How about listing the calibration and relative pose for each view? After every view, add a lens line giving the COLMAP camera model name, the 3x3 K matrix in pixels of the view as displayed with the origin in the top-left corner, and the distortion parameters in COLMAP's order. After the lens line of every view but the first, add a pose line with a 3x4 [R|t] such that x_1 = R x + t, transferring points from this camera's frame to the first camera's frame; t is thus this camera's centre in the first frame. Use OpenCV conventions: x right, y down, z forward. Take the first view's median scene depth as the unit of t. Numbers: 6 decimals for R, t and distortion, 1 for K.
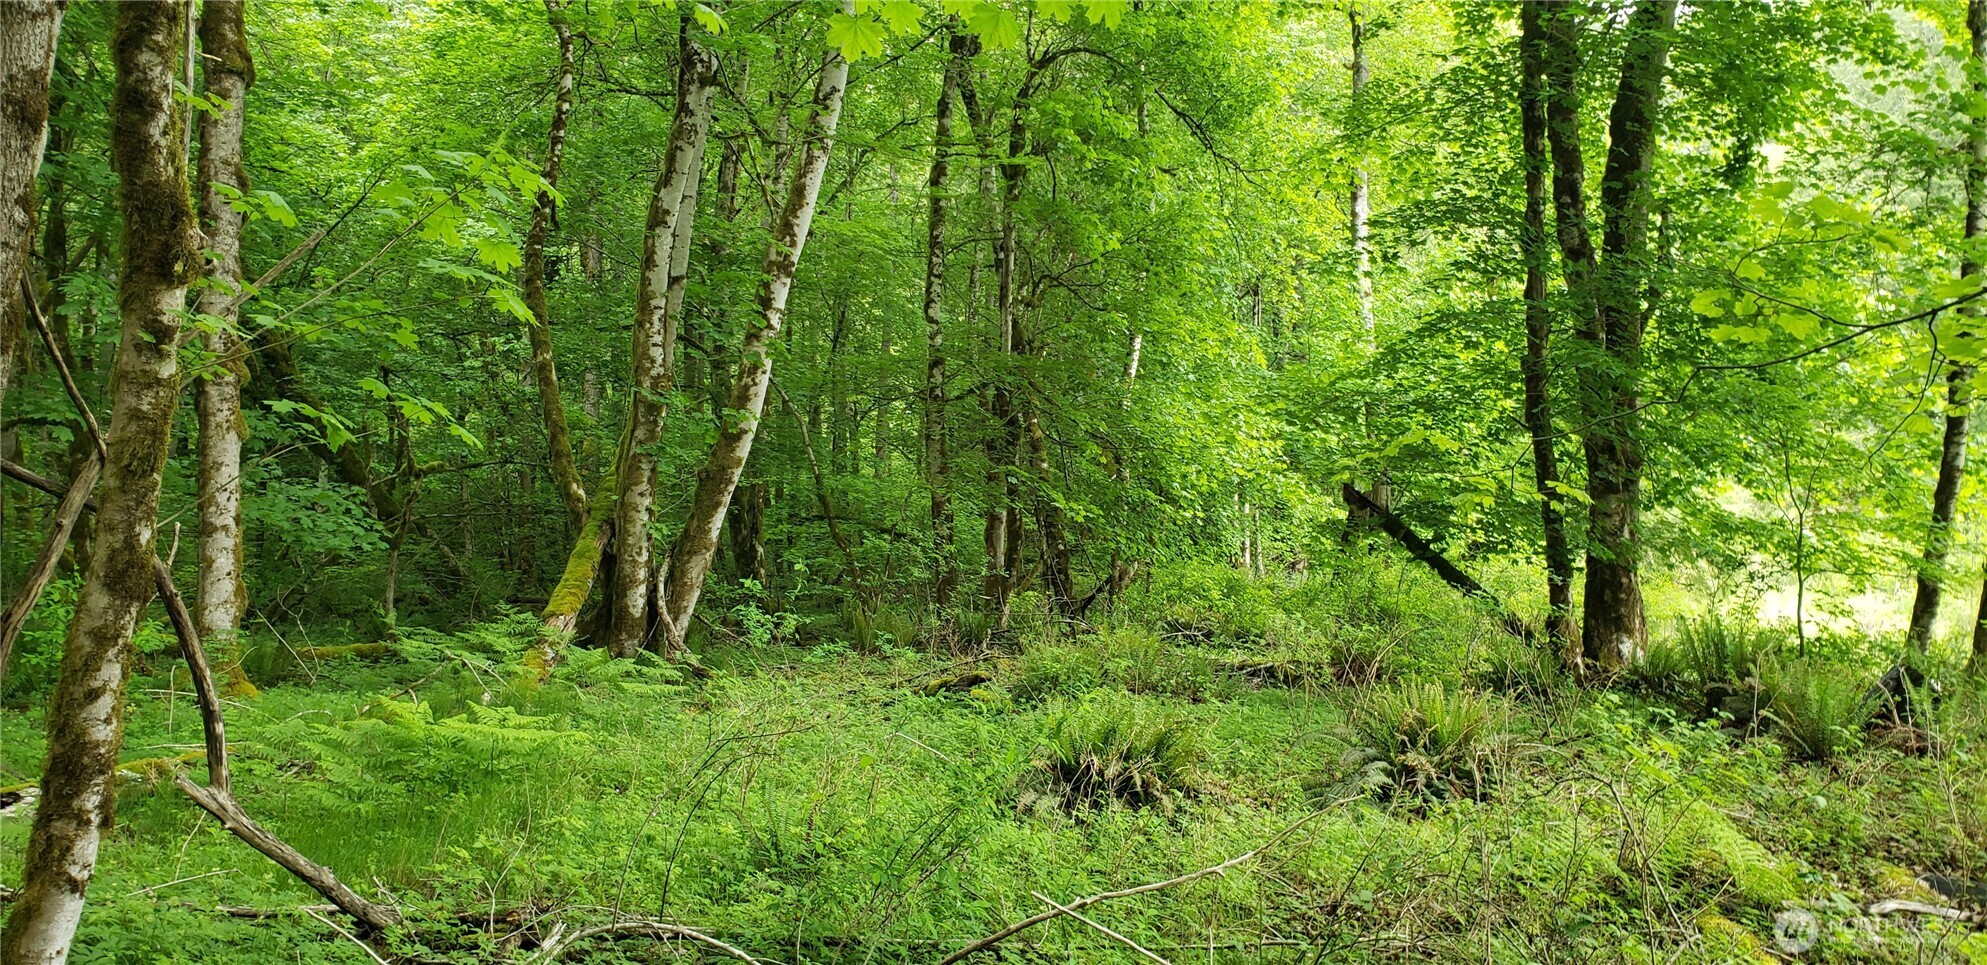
lens RADIAL K [[1511.3, 0, 1019.1], [0, 1511.3, 454.9], [0, 0, 1]] dist [0.076590, -0.007984]
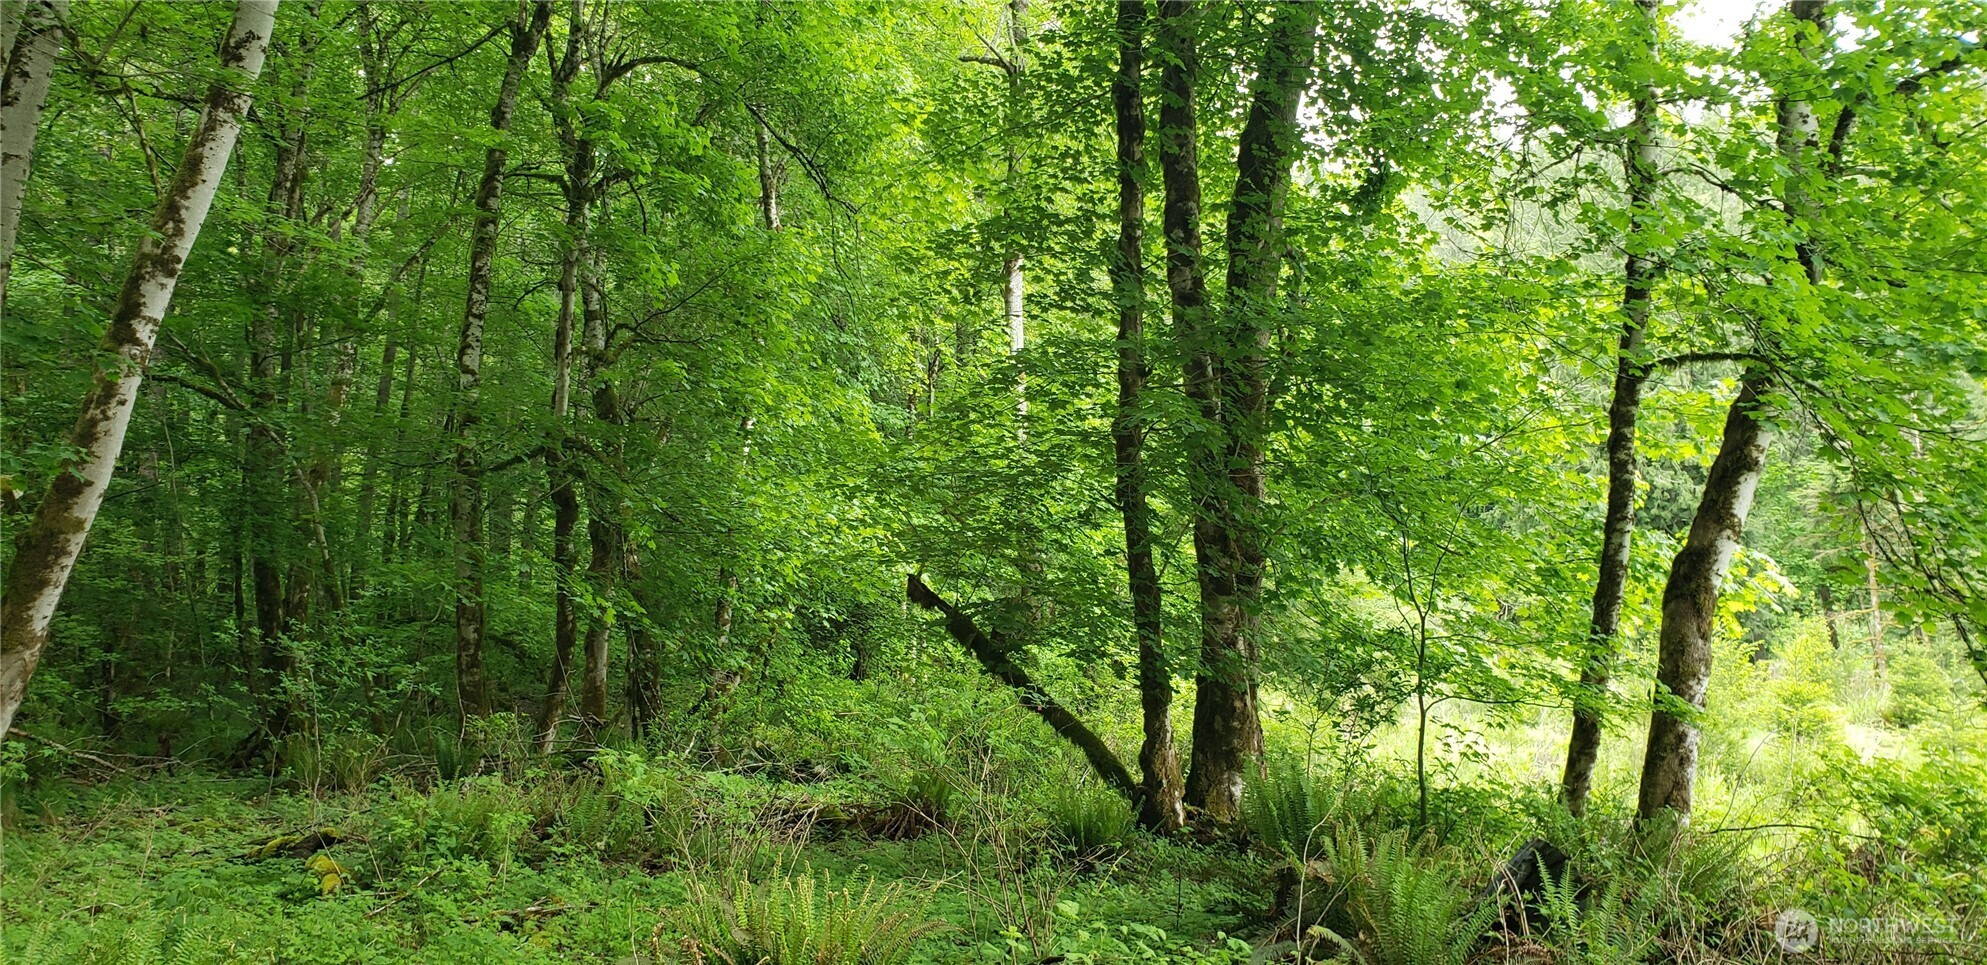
lens RADIAL K [[1382.7, 0, 993.5], [0, 1382.7, 482.5], [0, 0, 1]] dist [0.072217, -0.000225]
pose [[0.993351, 0.035361, 0.109556, 0.185145], [-0.027826, 0.997190, -0.069561, 0.020876], [-0.111708, 0.066050, 0.991544, 0.291112]]
